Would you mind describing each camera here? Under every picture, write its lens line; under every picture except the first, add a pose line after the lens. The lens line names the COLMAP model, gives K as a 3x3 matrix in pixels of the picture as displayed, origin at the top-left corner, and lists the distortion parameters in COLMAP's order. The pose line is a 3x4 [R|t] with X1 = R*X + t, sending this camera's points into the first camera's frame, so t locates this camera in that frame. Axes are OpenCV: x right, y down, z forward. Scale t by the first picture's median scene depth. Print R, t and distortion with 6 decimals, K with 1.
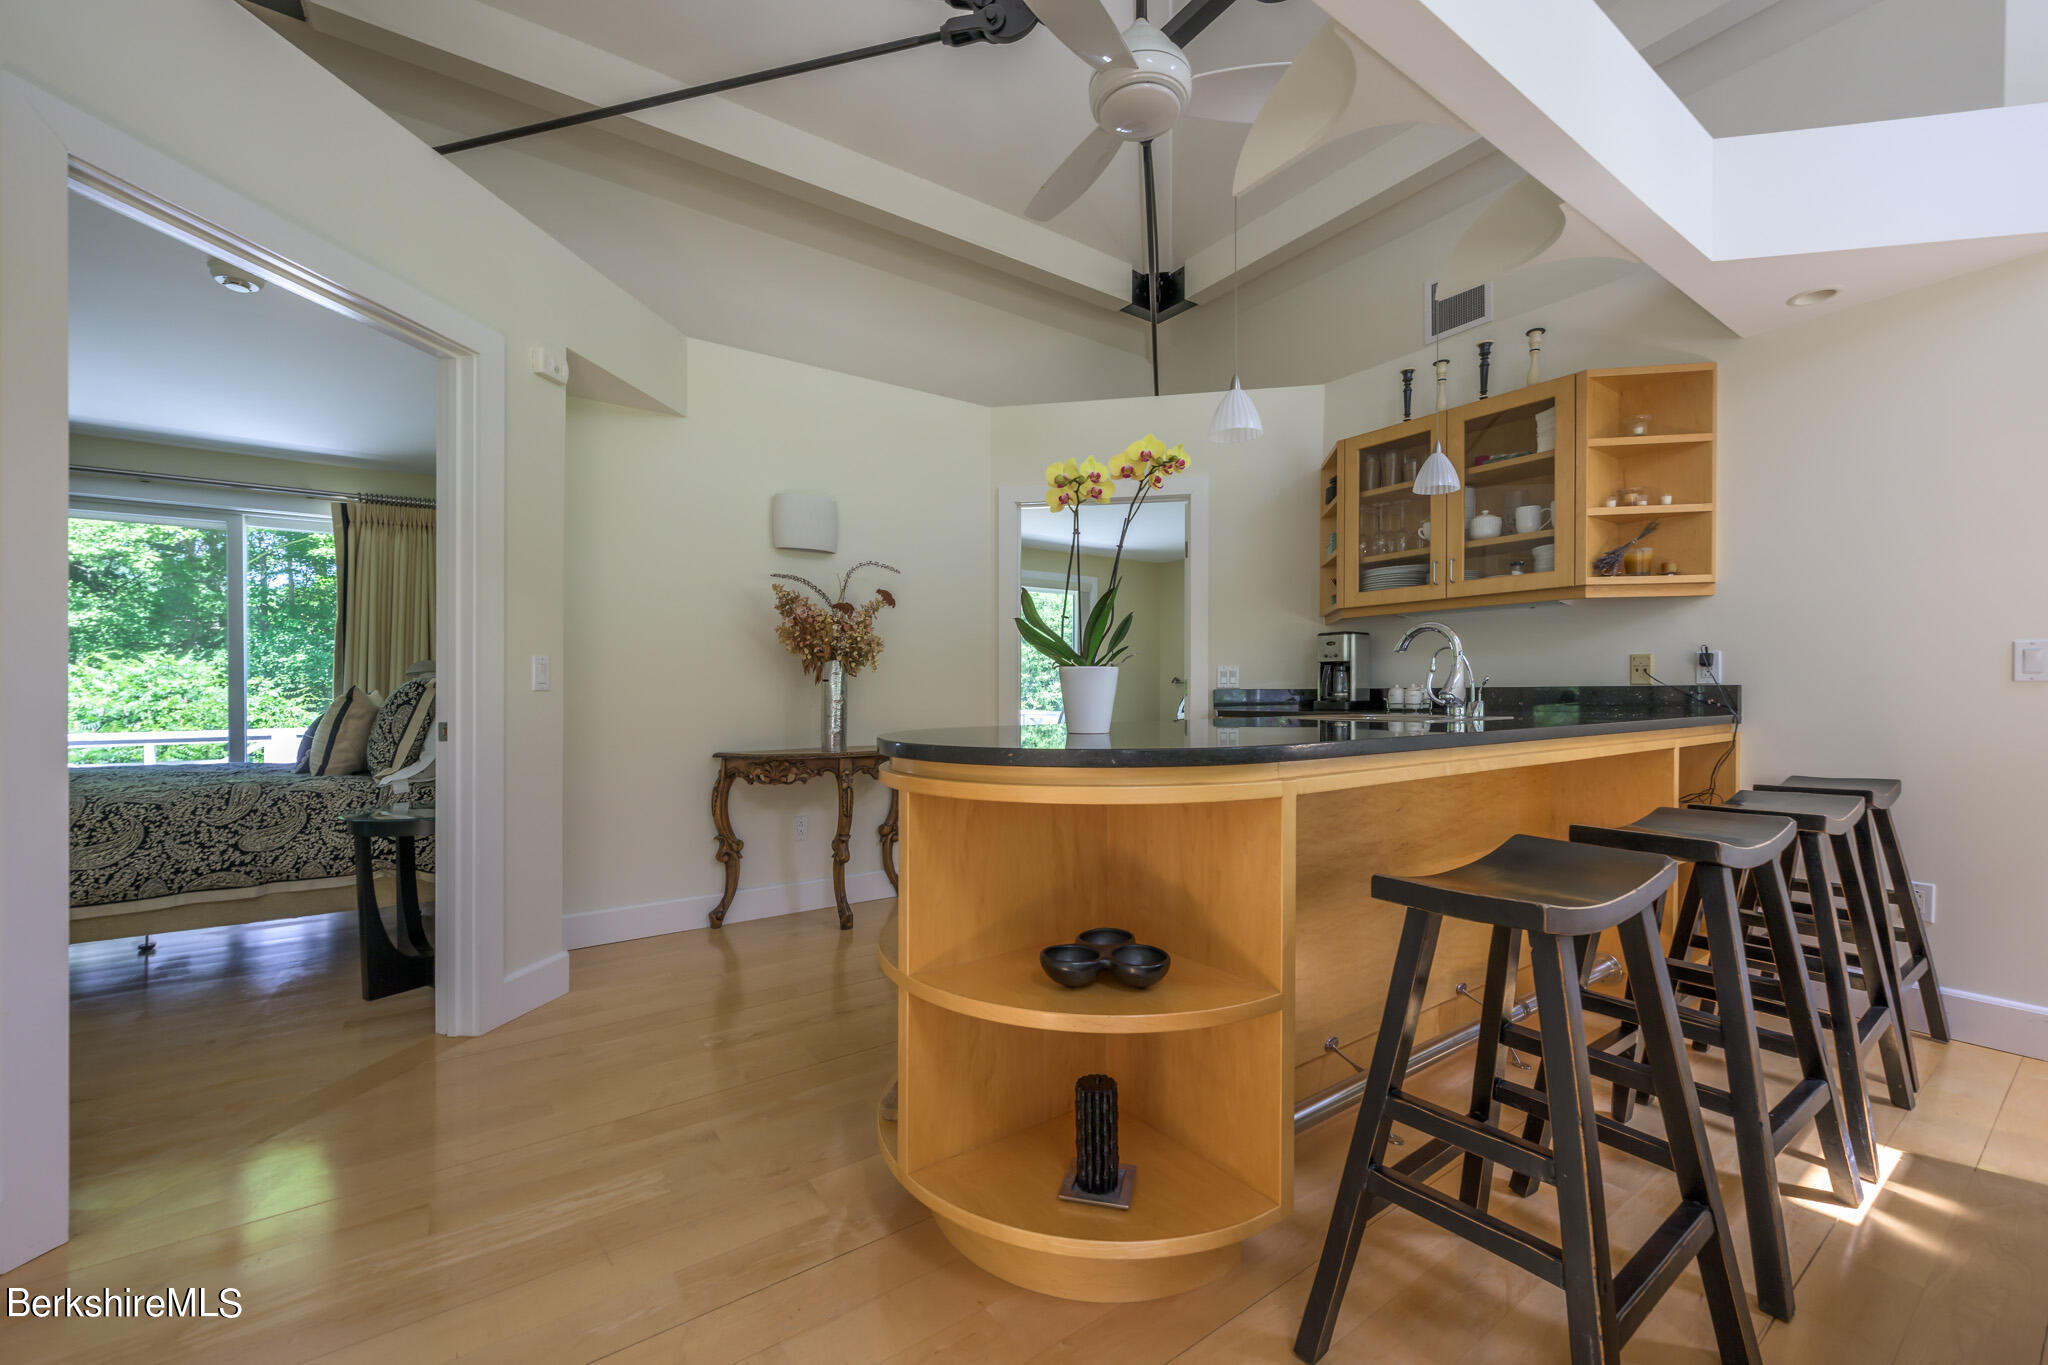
lens RADIAL K [[807.5, 0, 1025.2], [0, 807.5, 708.8], [0, 0, 1]] dist [-0.000226, 0.000085]
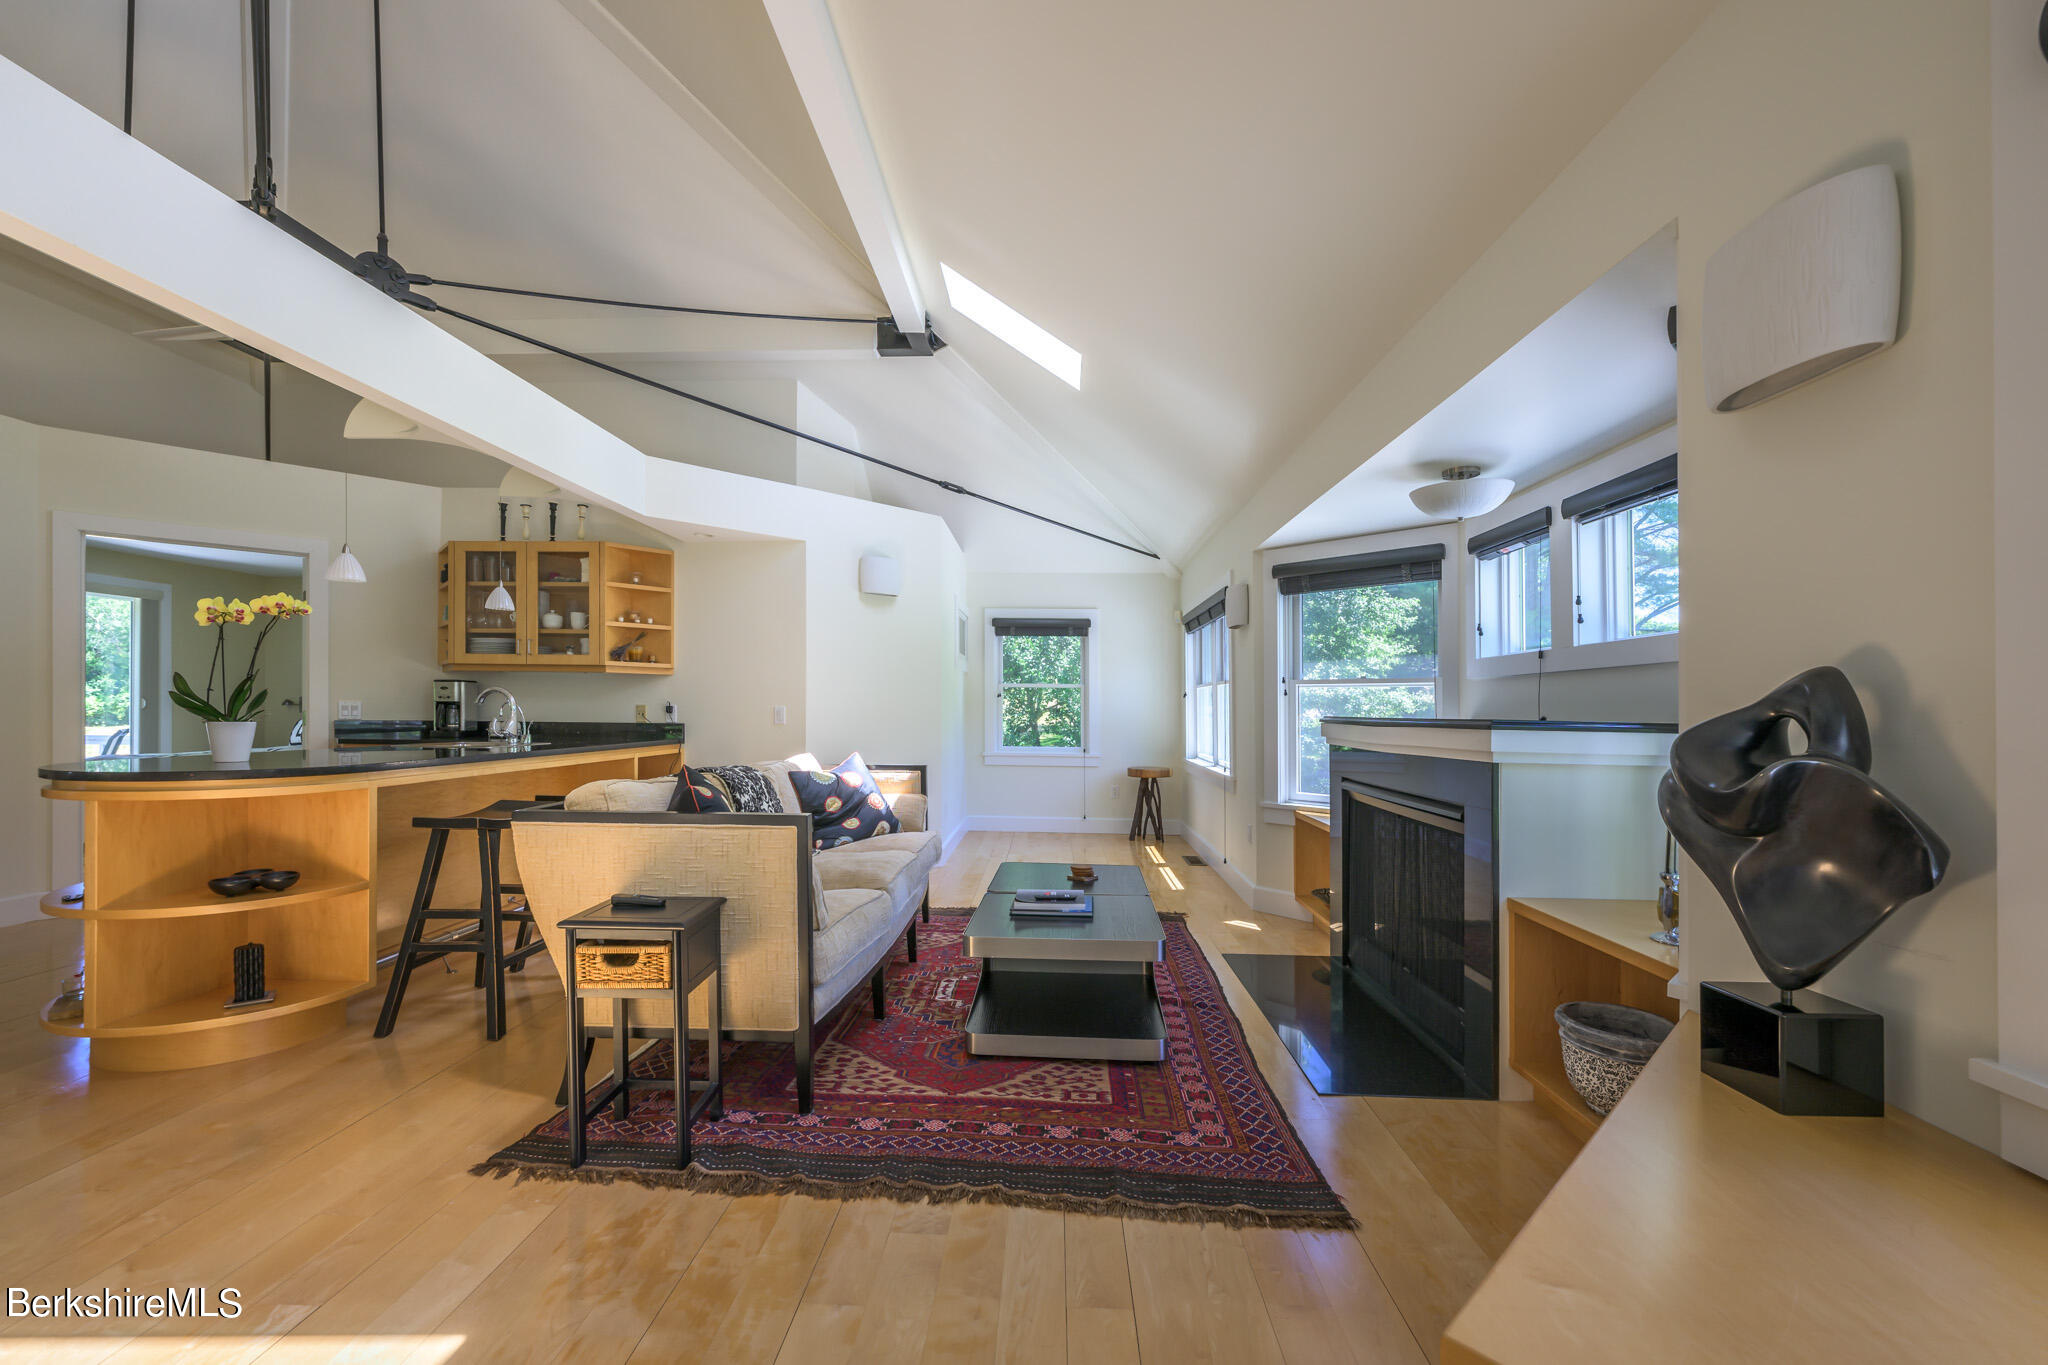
lens RADIAL K [[819.4, 0, 1022.3], [0, 819.4, 724.6], [0, 0, 1]] dist [0.000130, 0.000066]
pose [[0.604330, -0.001324, 0.796733, -0.135988], [-0.000202, 0.999998, 0.001814, -0.023729], [-0.796734, -0.001257, 0.604329, -0.631397]]
